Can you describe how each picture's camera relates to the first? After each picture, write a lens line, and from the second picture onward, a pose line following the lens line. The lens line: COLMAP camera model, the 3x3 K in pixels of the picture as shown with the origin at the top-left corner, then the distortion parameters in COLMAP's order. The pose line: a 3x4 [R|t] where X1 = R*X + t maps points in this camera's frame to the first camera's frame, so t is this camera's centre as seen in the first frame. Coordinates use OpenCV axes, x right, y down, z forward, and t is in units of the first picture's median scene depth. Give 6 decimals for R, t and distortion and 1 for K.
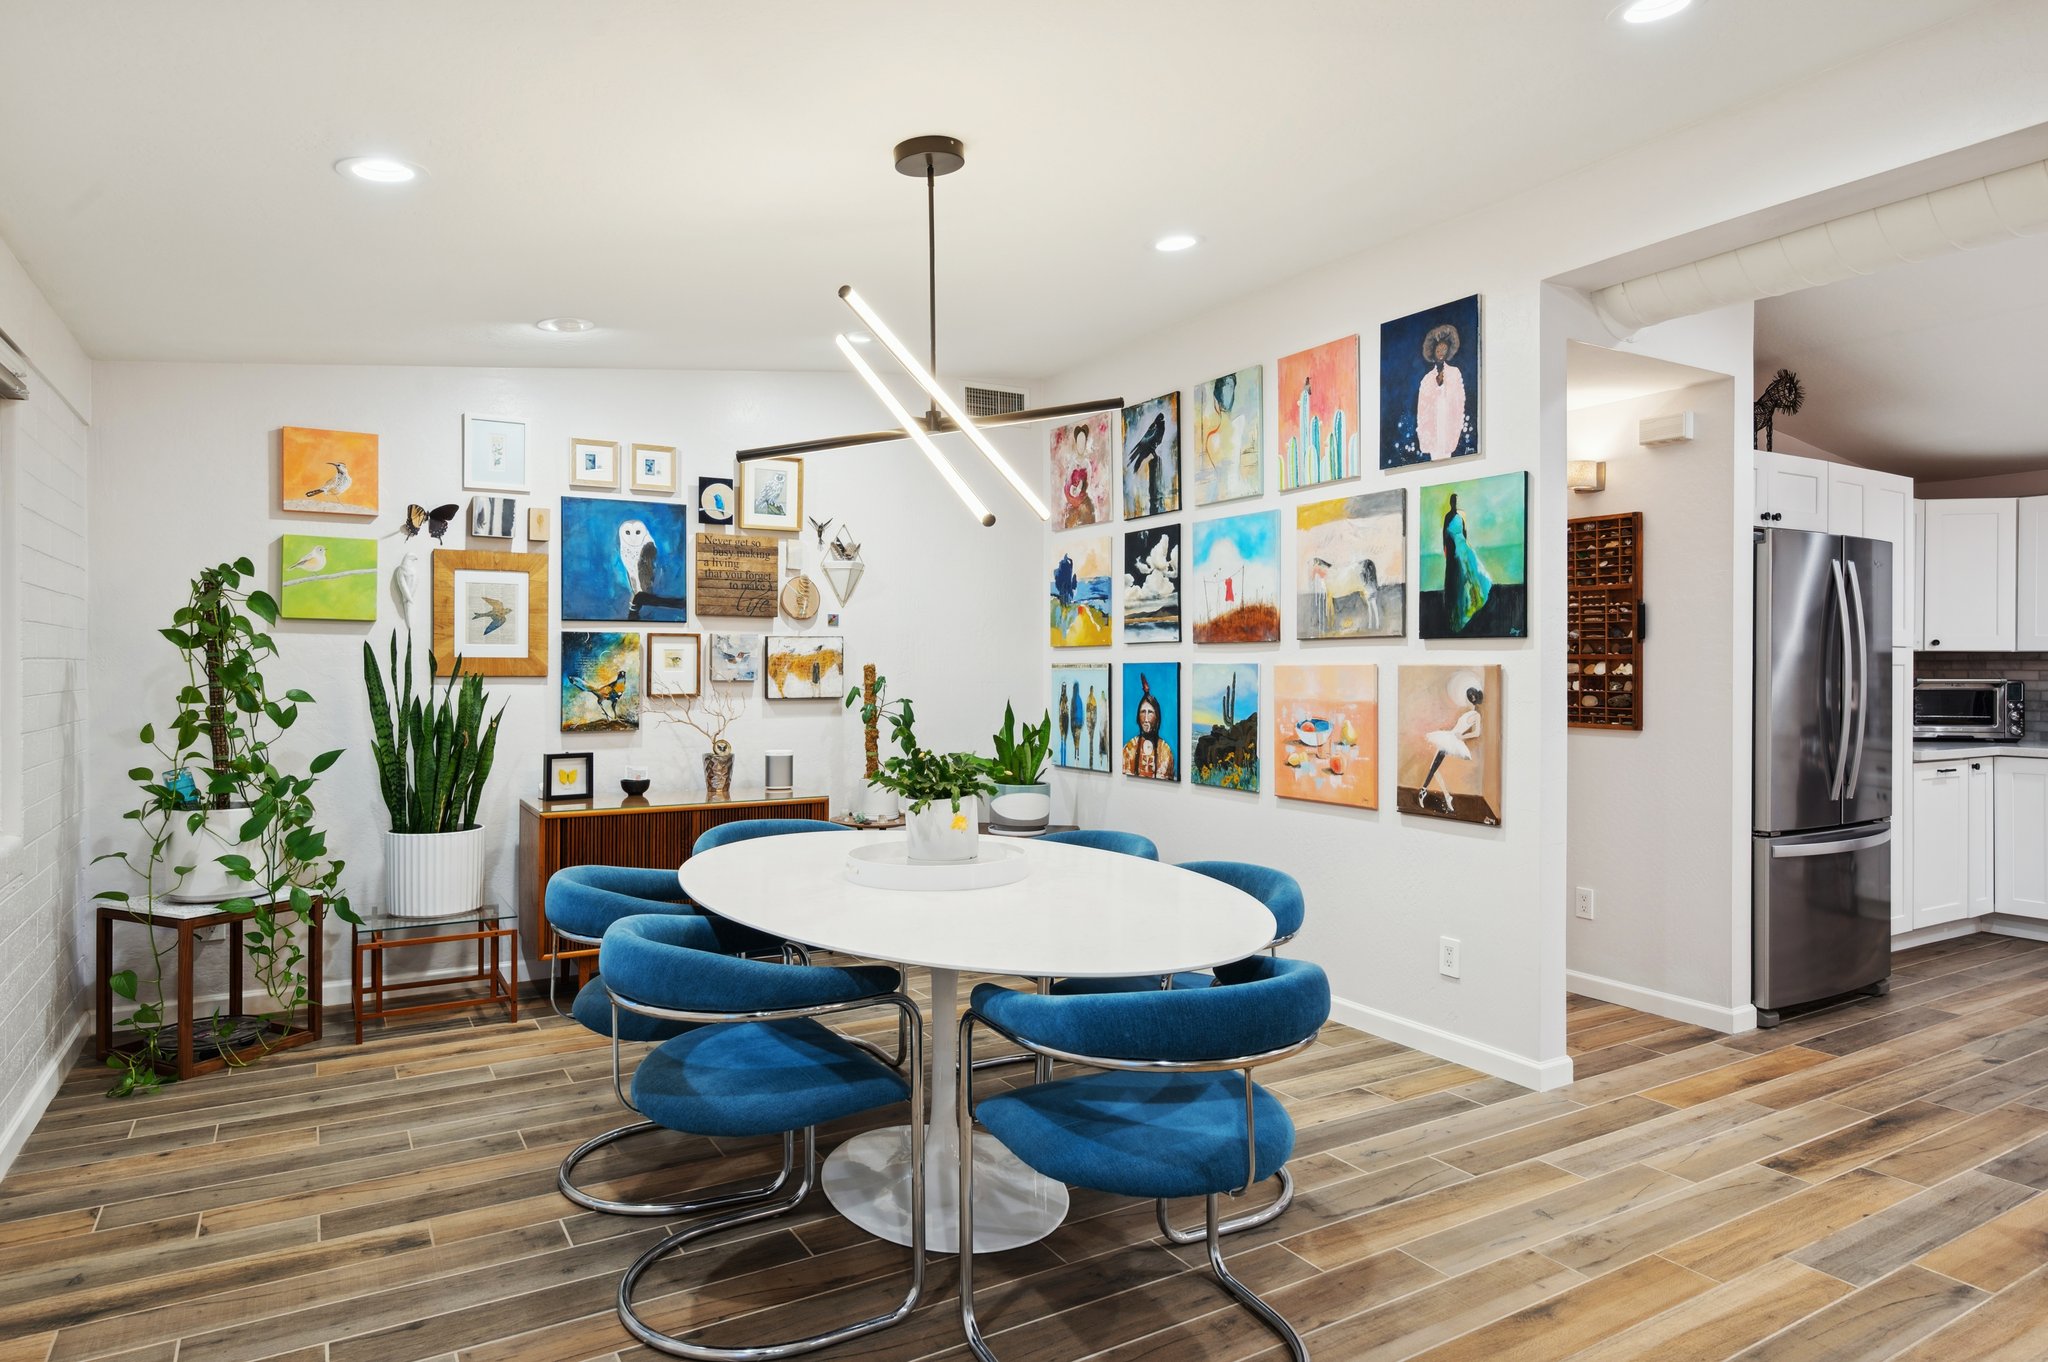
lens RADIAL K [[1198.2, 0, 1037.4], [0, 1198.2, 664.5], [0, 0, 1]] dist [-0.001425, -0.000465]
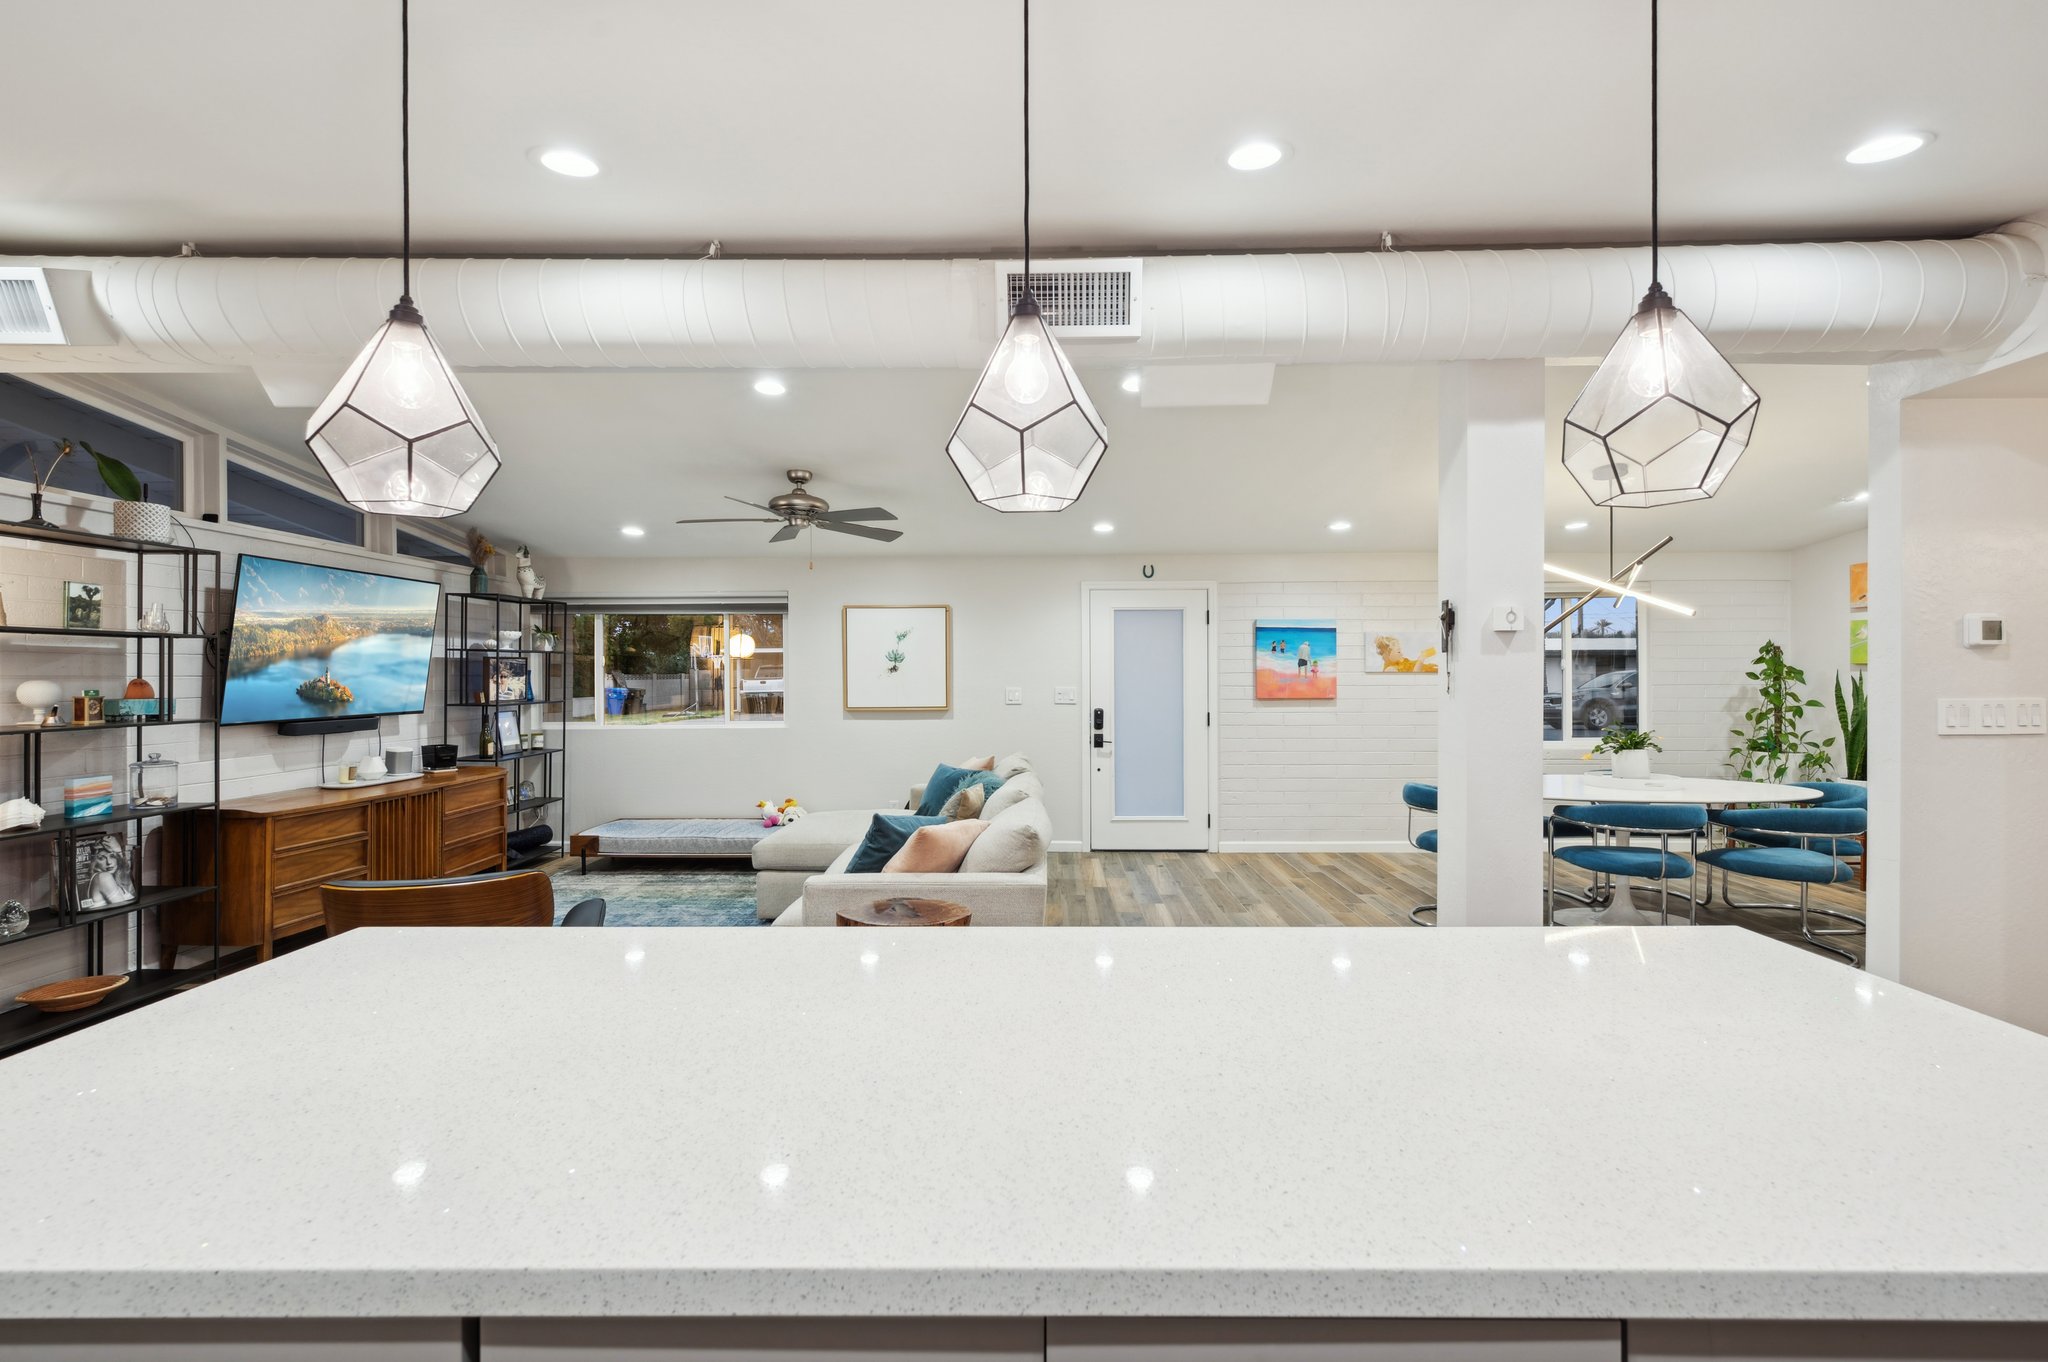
lens RADIAL K [[909.1, 0, 1035.2], [0, 909.1, 677.9], [0, 0, 1]] dist [0.000218, 0.000987]
pose [[-0.524634, -0.000184, -0.851328, 1.169331], [0.001560, 0.999998, -0.001178, -0.014582], [0.851326, -0.001947, -0.524633, 0.571358]]
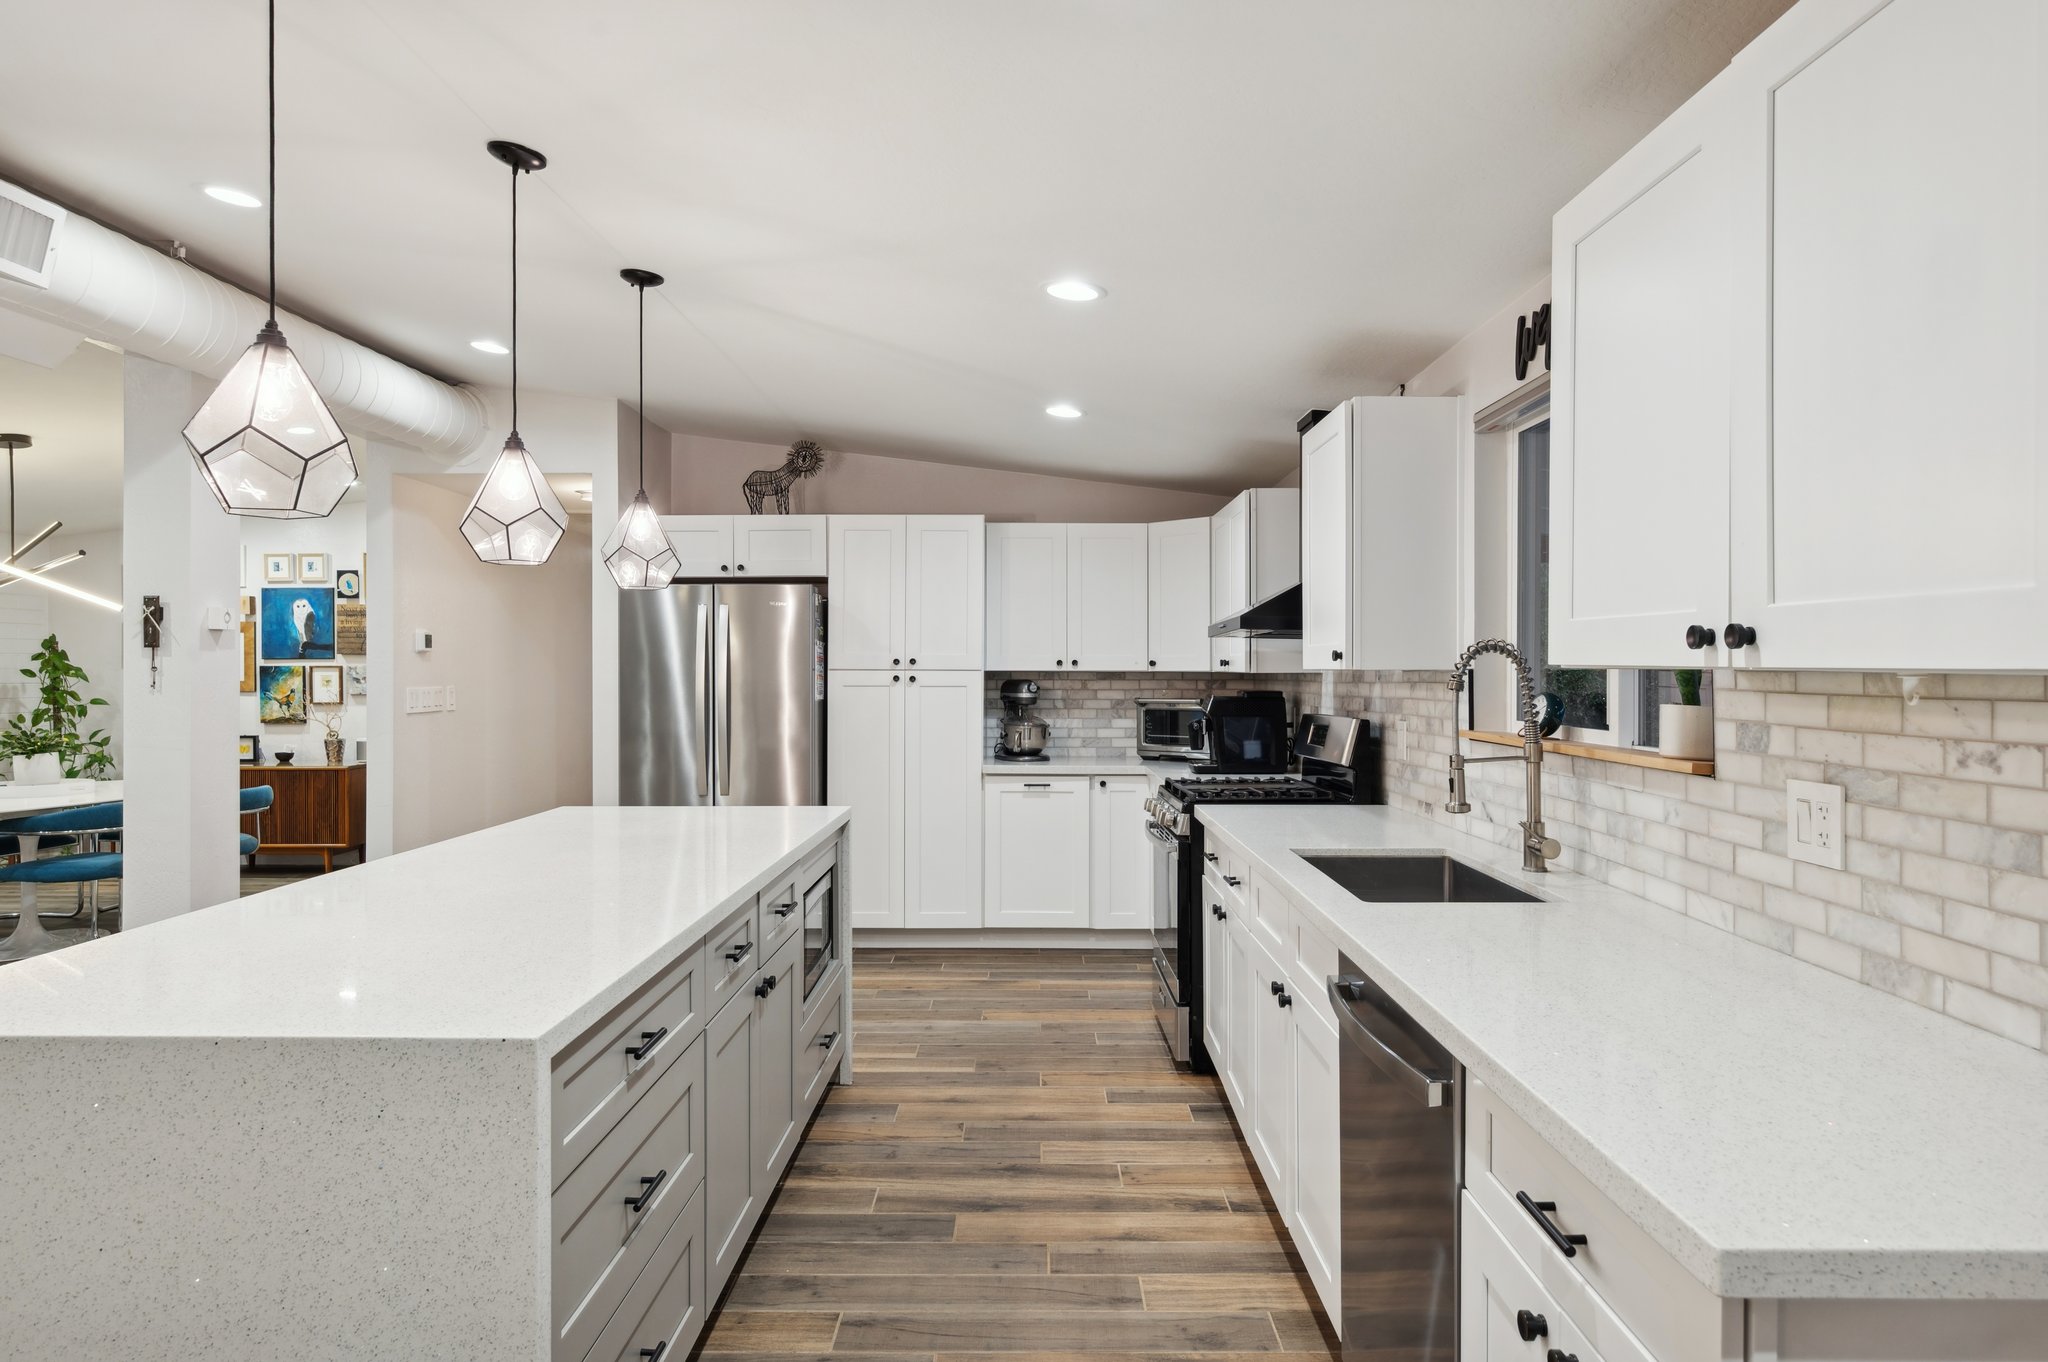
lens RADIAL K [[1198.2, 0, 1031.0], [0, 1198.2, 678.3], [0, 0, 1]] dist [-0.001425, -0.000465]
pose [[0.855013, -0.001037, -0.518606, 1.439061], [0.003664, 0.999985, 0.004042, -0.012195], [0.518594, -0.005356, 0.855004, 0.092822]]
